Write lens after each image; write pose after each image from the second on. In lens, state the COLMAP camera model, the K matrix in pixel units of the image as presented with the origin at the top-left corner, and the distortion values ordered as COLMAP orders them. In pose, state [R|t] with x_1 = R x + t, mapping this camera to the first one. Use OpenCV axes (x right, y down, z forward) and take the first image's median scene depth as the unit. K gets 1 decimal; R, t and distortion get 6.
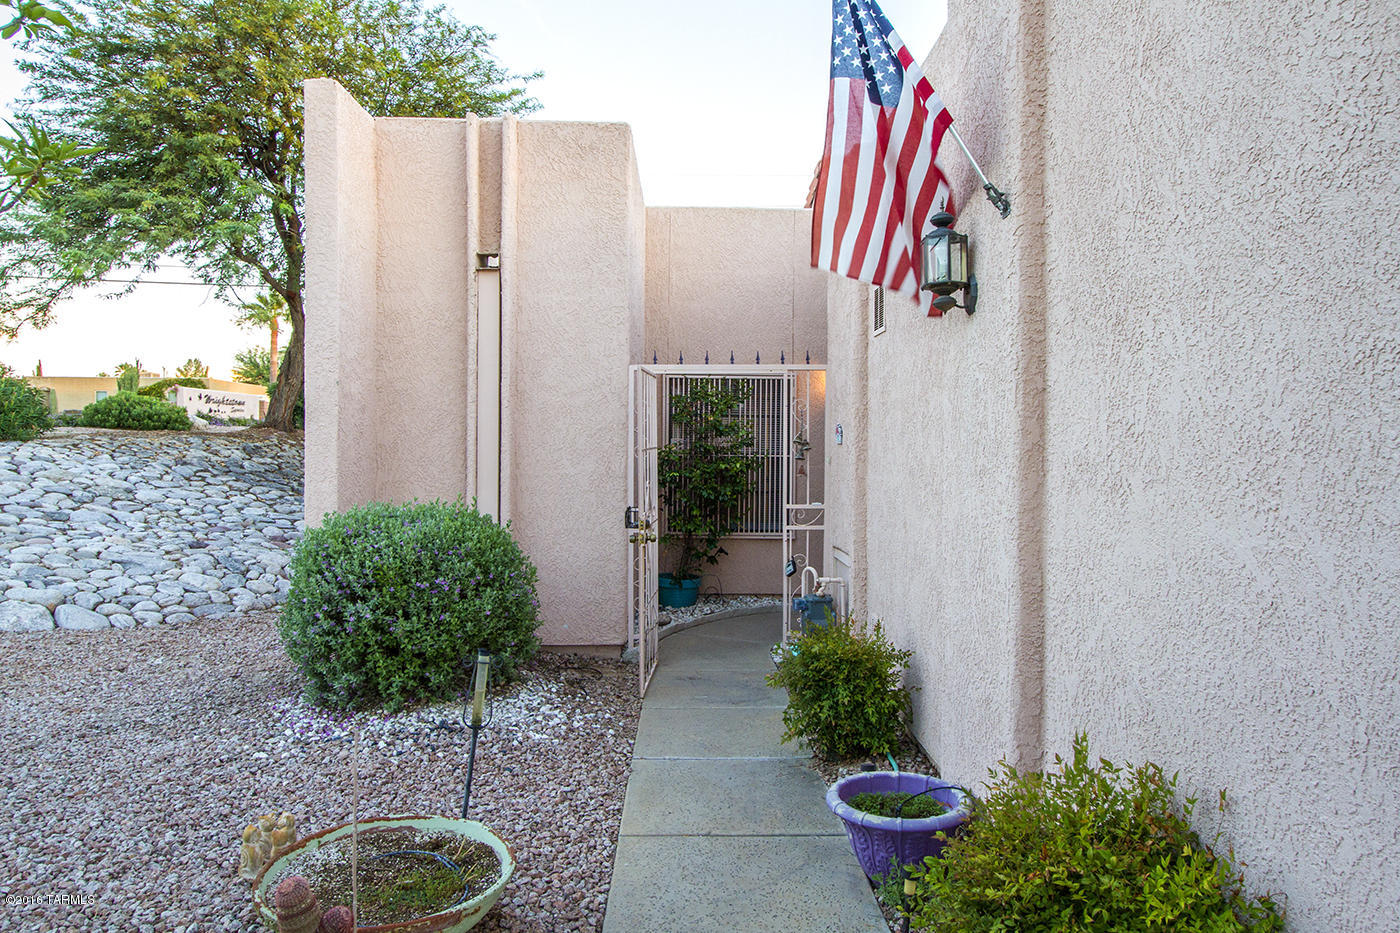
lens RADIAL K [[930.9, 0, 706.3], [0, 930.9, 465.4], [0, 0, 1]] dist [-0.000598, 0.001713]
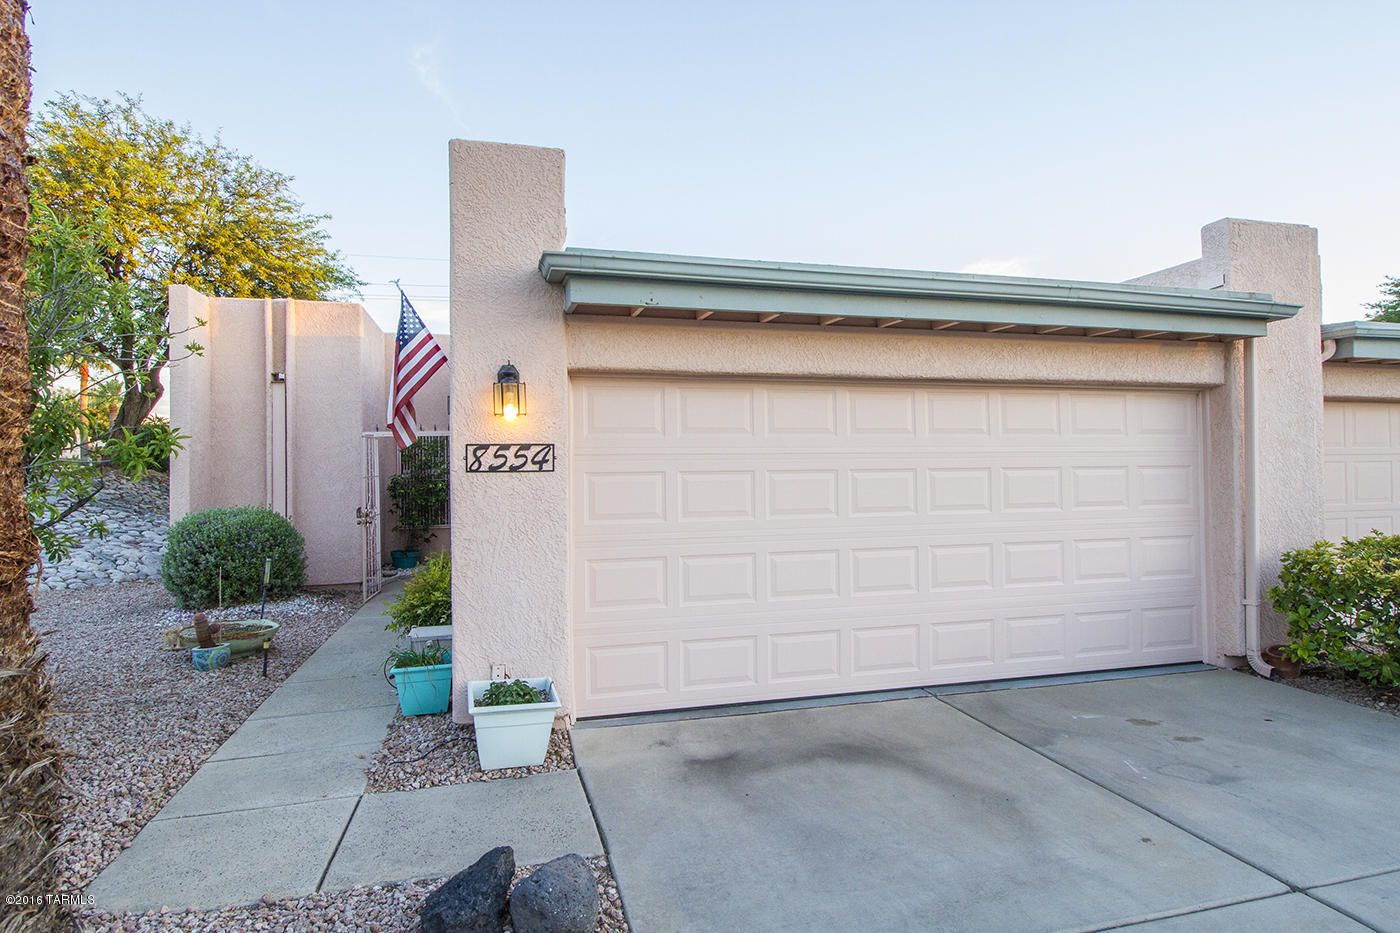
lens RADIAL K [[787.3, 0, 697.9], [0, 787.3, 460.5], [0, 0, 1]] dist [0.001987, -0.001547]
pose [[0.972031, -0.018125, 0.234151, 0.203787], [0.025935, 0.999204, -0.030317, 0.014627], [-0.233415, 0.035542, 0.971727, -0.699349]]
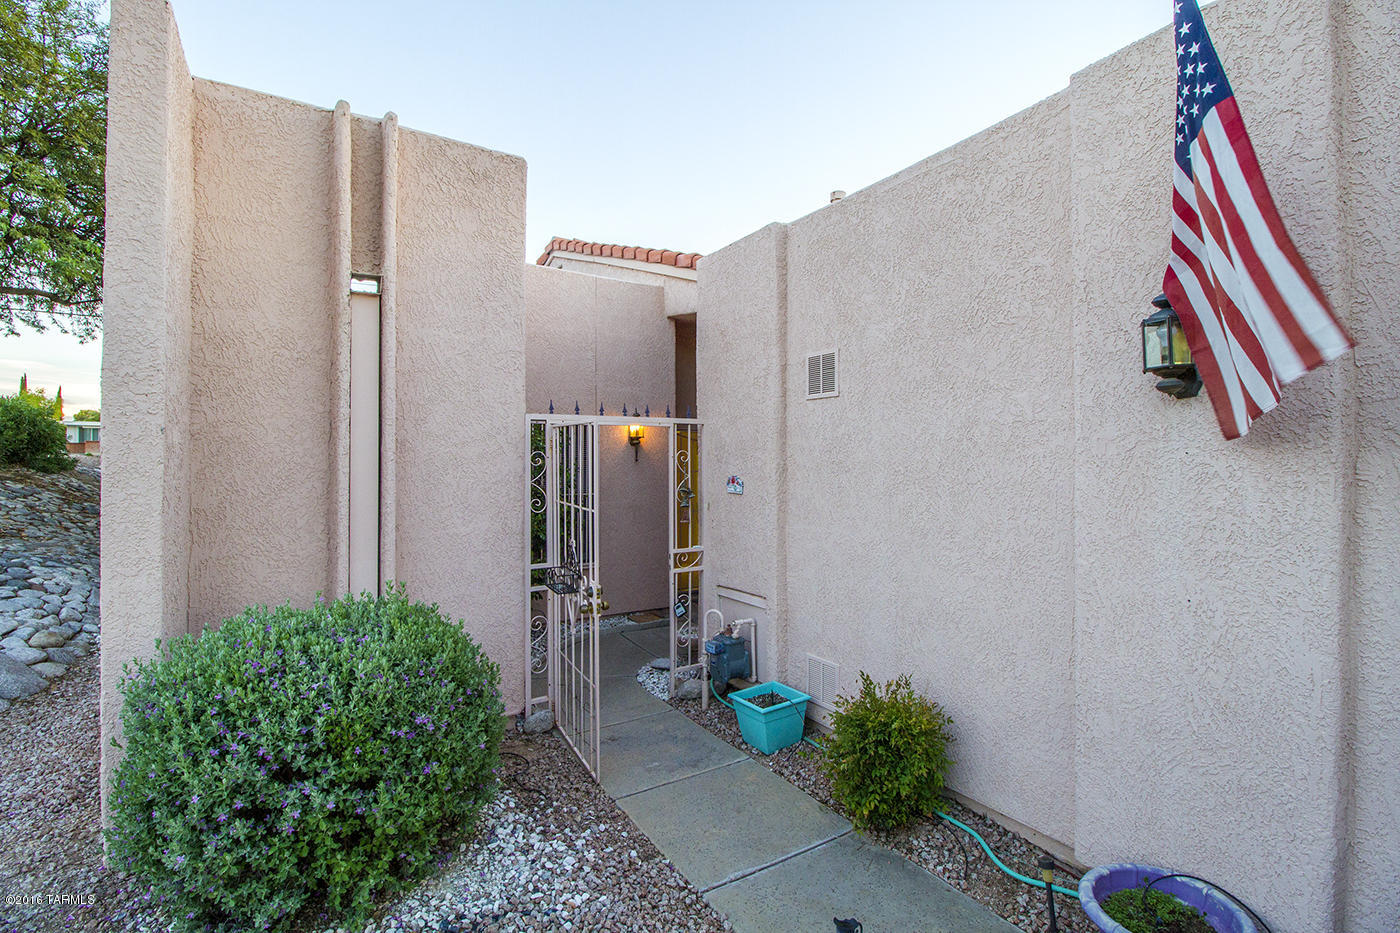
lens RADIAL K [[657.1, 0, 721.2], [0, 657.1, 463.1], [0, 0, 1]] dist [-0.000545, -0.012630]
pose [[0.858683, -0.005263, 0.512480, -0.258069], [0.016001, 0.999735, -0.016542, -0.044417], [-0.512257, 0.022404, 0.858540, 0.334984]]
